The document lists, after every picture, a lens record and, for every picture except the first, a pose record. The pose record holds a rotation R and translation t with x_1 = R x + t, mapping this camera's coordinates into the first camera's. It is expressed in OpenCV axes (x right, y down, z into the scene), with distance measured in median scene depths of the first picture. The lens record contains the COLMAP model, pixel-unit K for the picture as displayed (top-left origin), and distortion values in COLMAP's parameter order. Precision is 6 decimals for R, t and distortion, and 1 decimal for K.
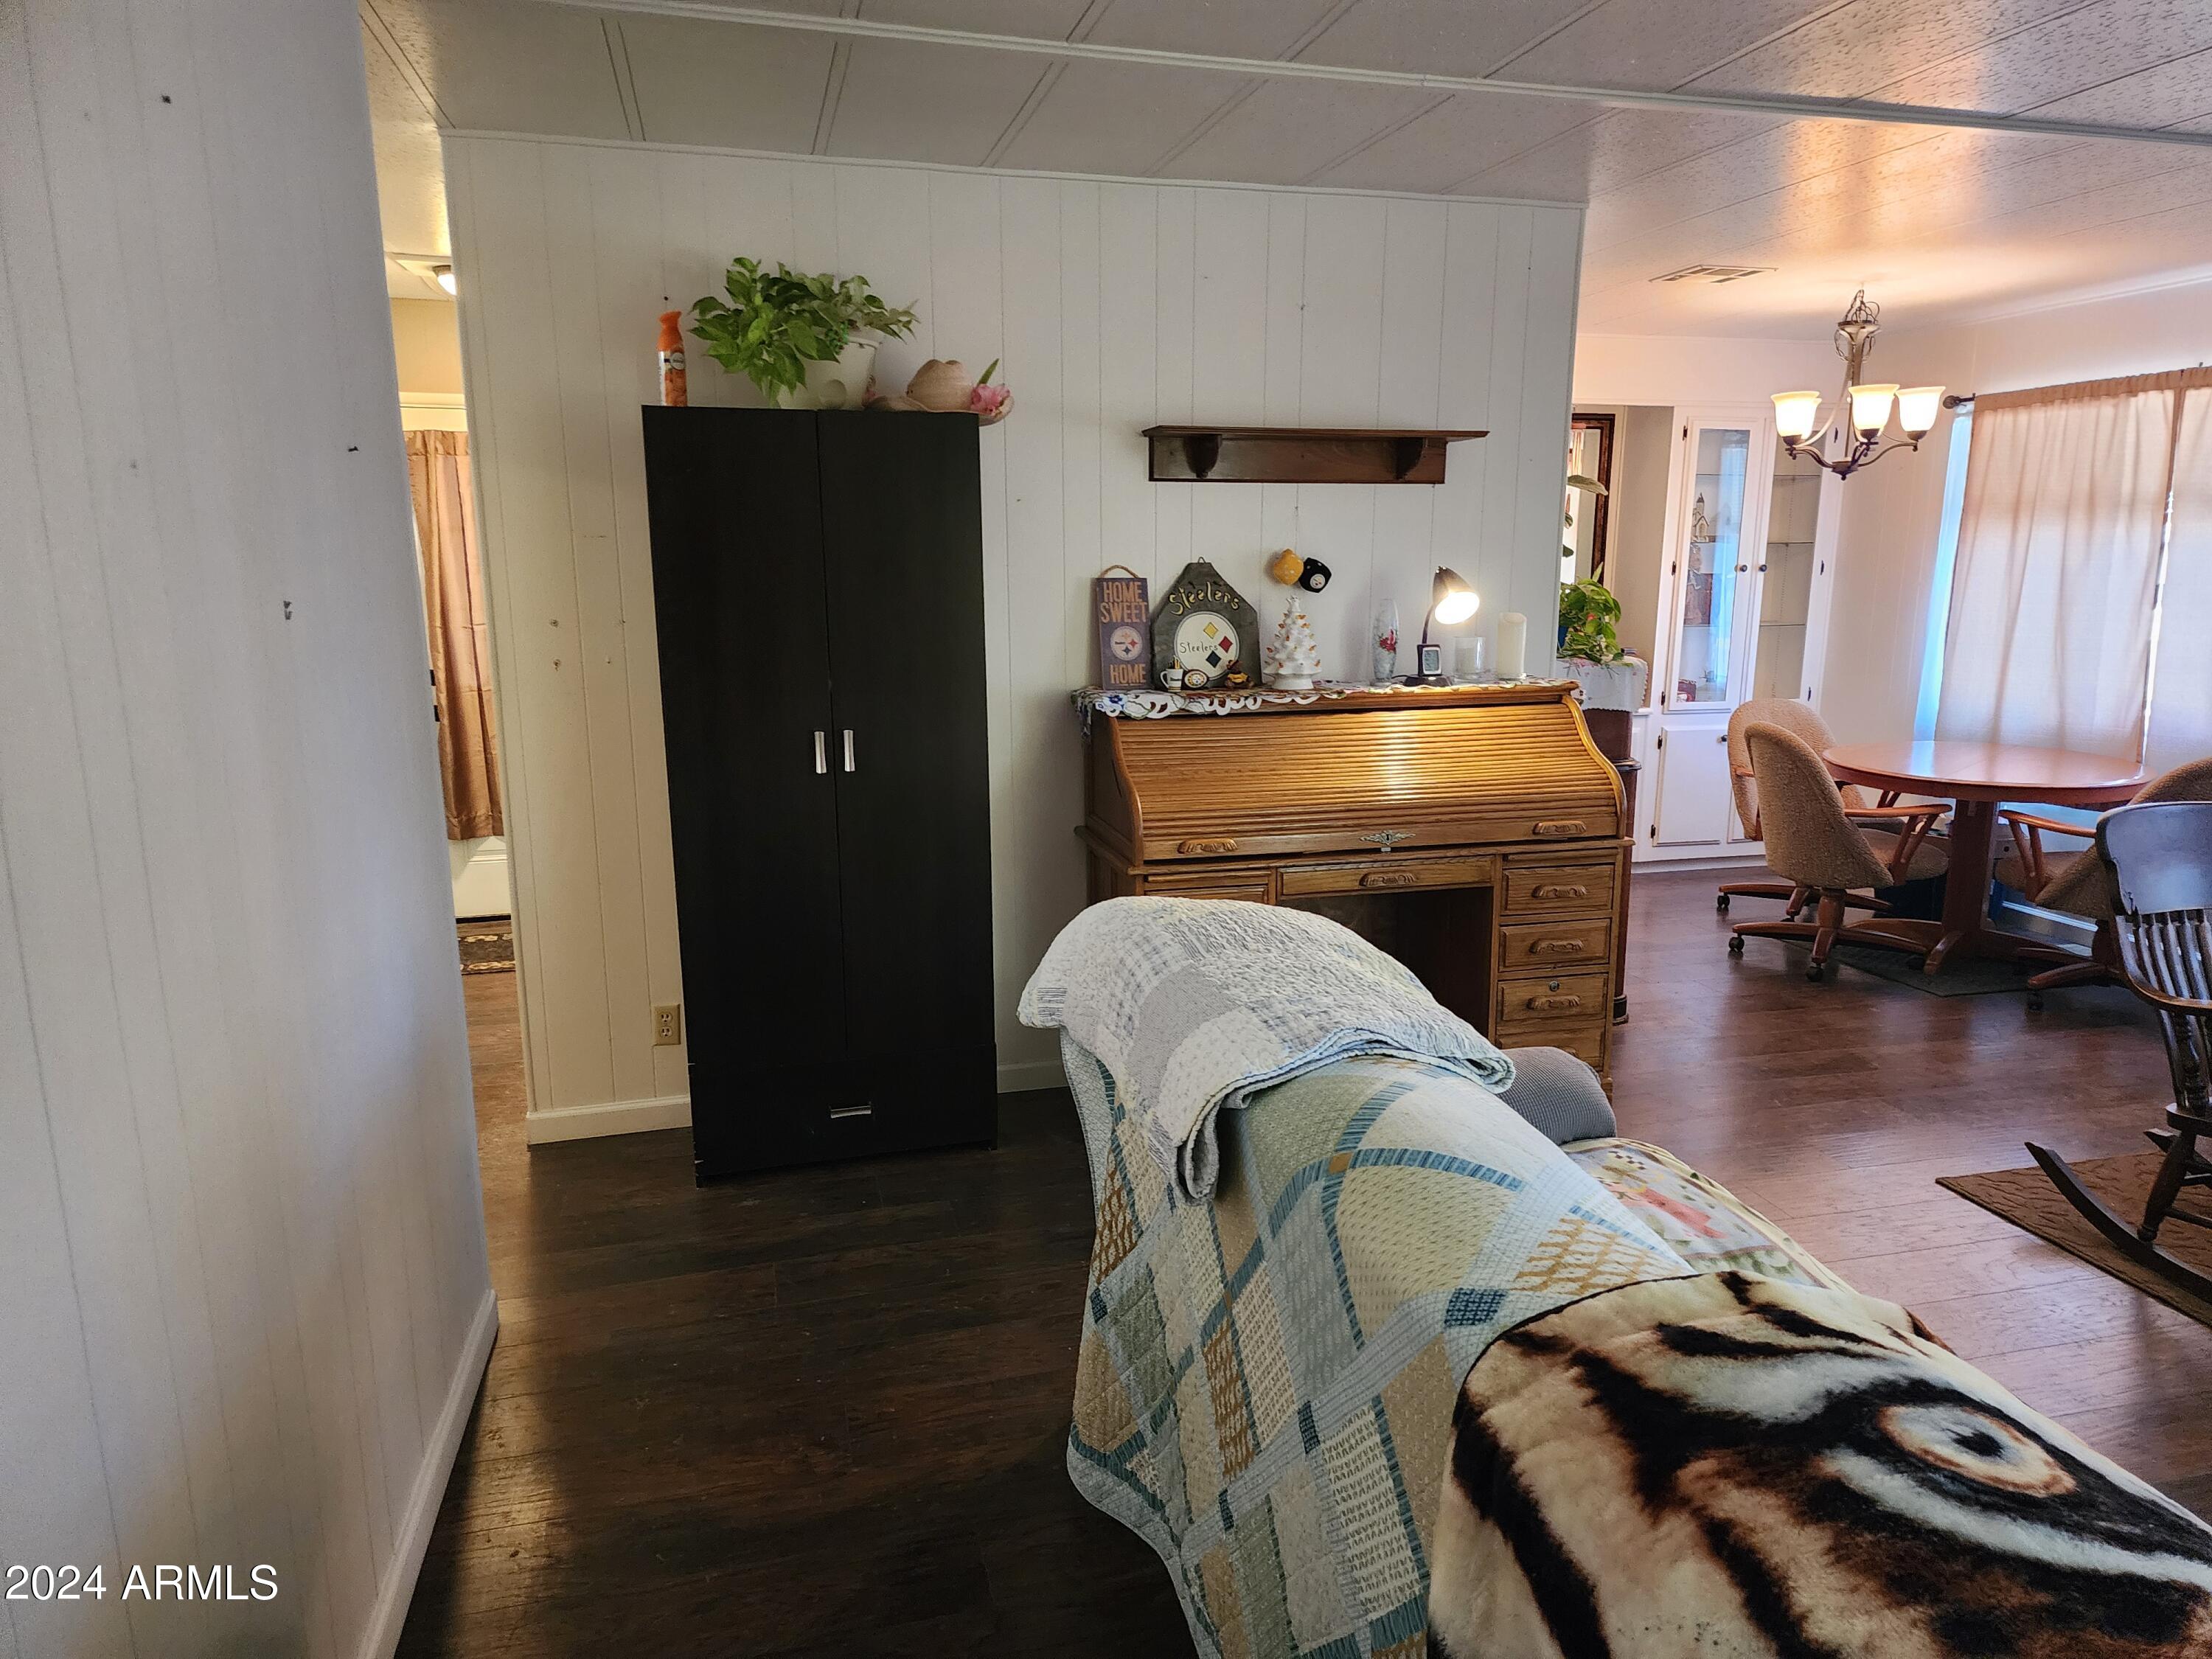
lens RADIAL K [[1472.4, 0, 1138.7], [0, 1472.4, 844.5], [0, 0, 1]] dist [0.065356, -0.063665]
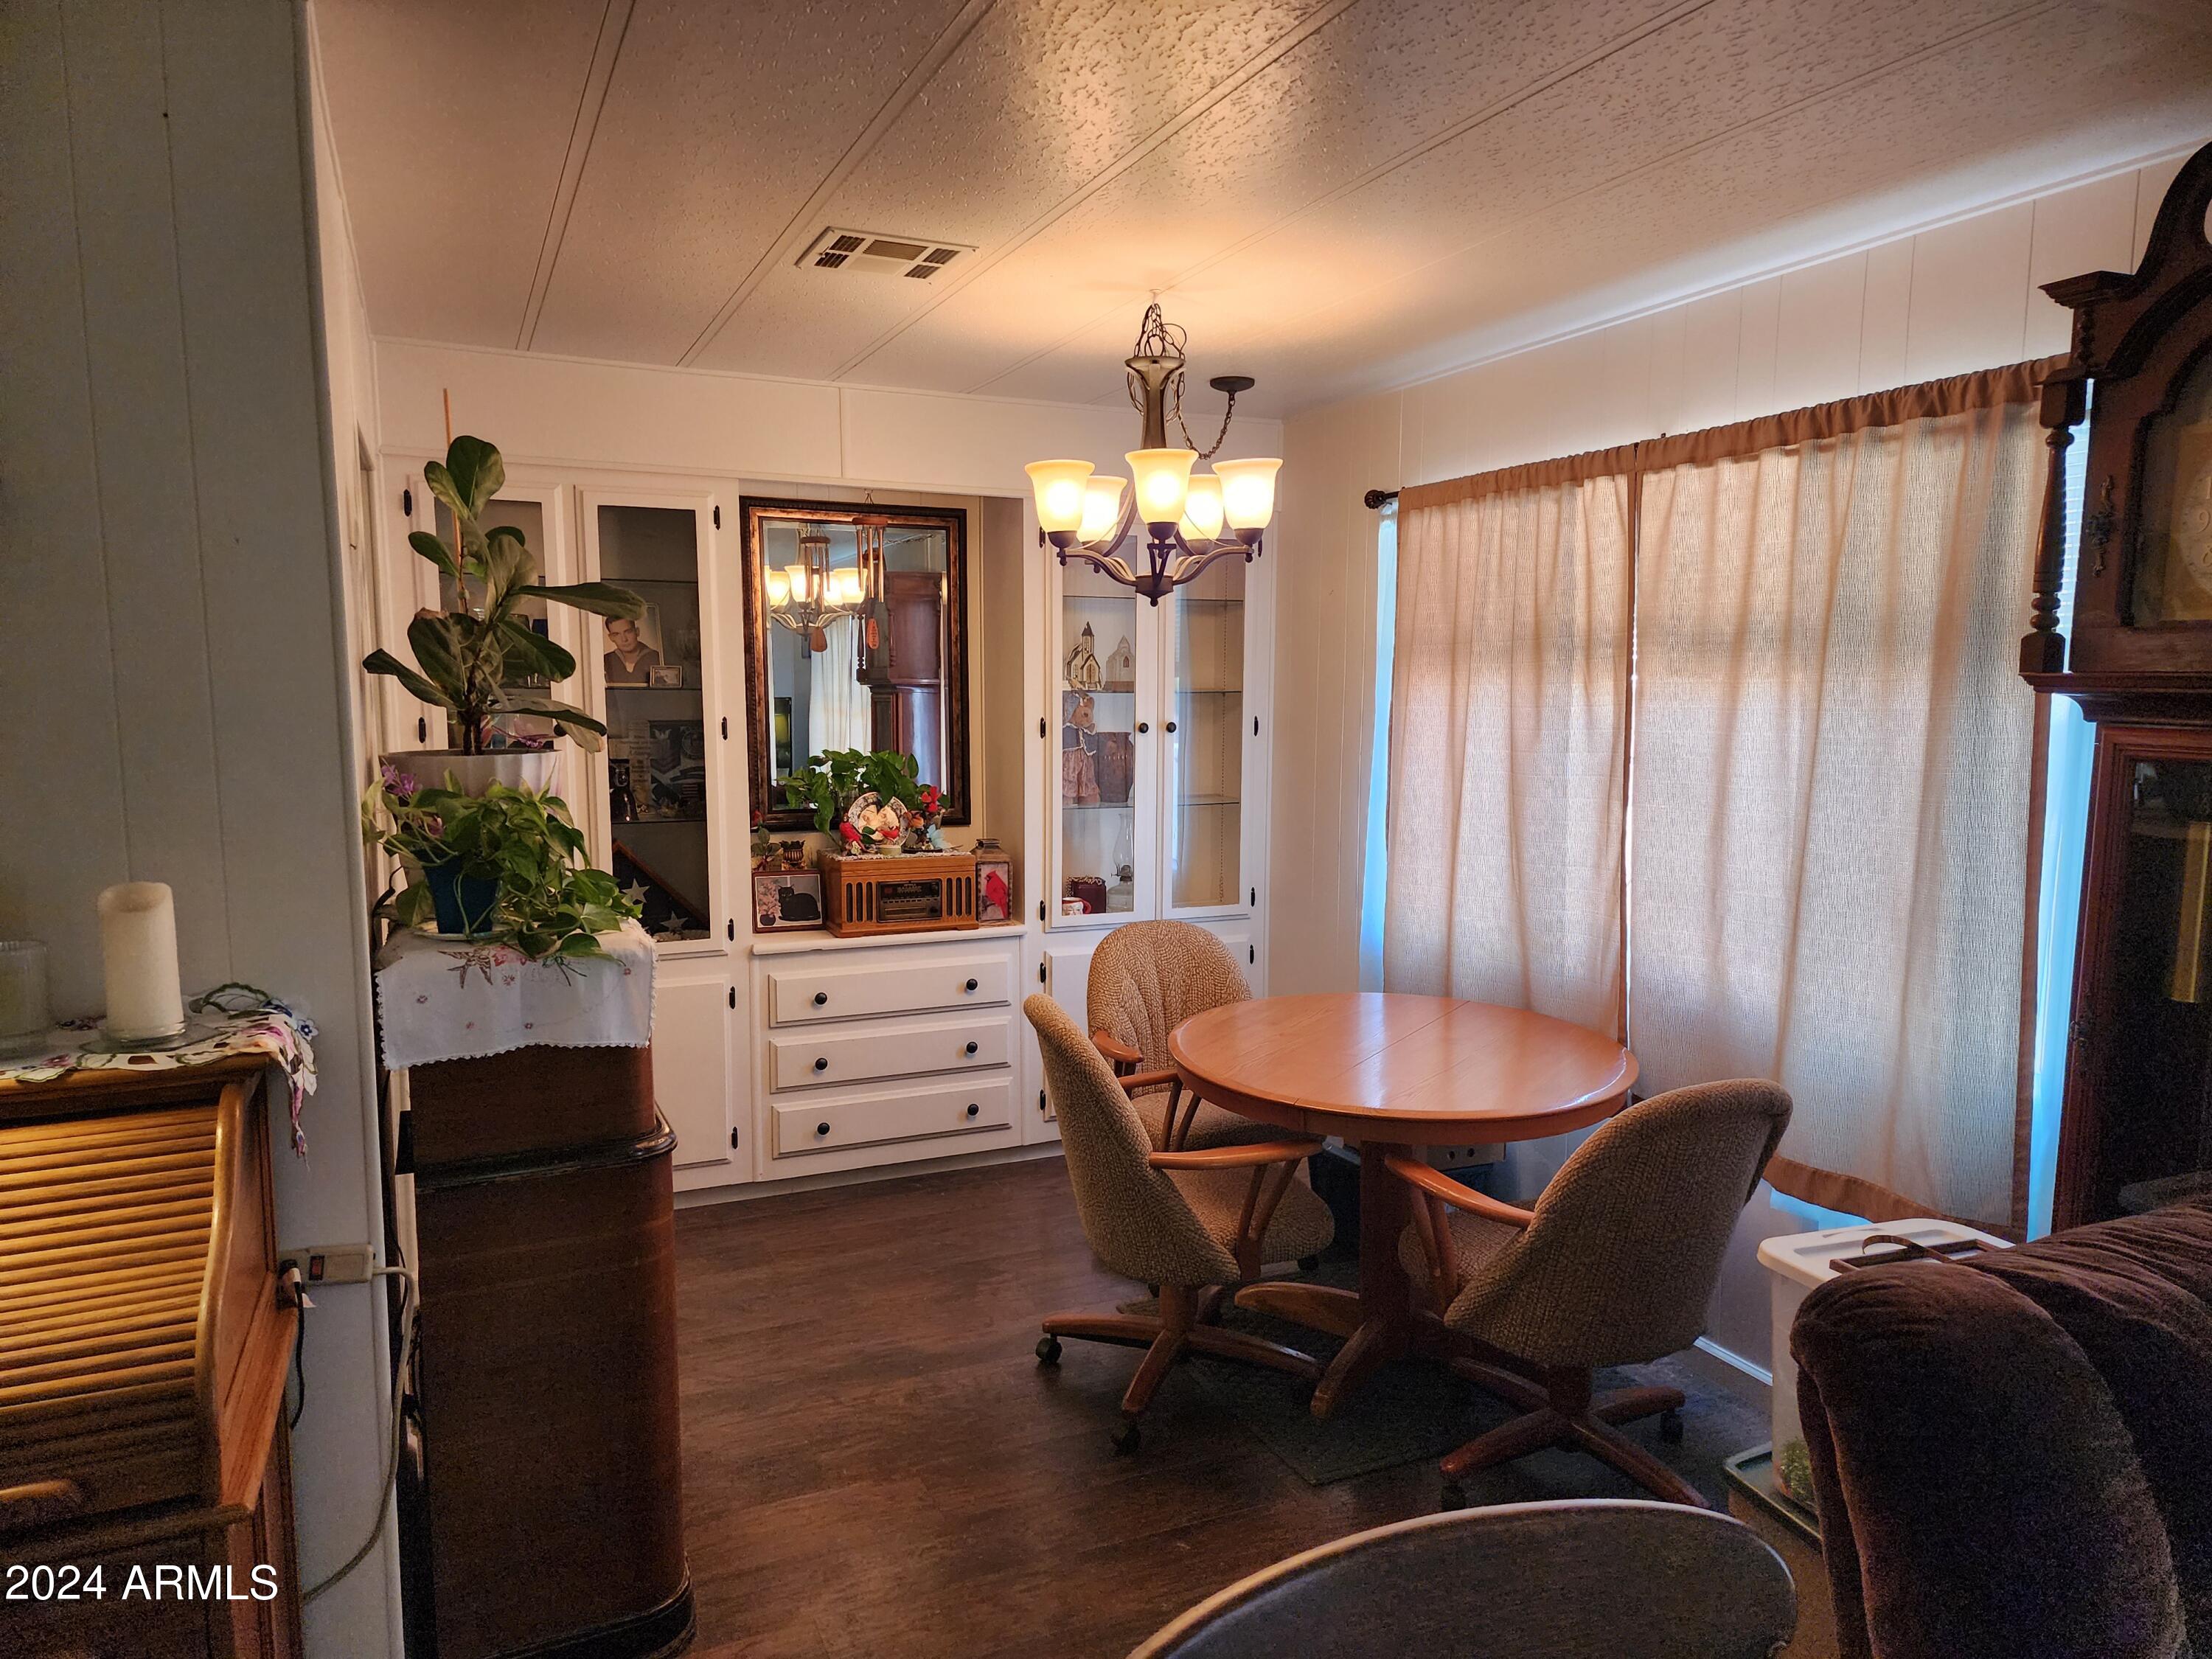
lens RADIAL K [[1472.4, 0, 1138.7], [0, 1472.4, 844.5], [0, 0, 1]] dist [0.065356, -0.063665]
pose [[0.983766, -0.017798, 0.178571, 0.347665], [0.031755, 0.996632, -0.075610, -0.096764], [-0.176623, 0.080053, 0.981018, 0.397671]]
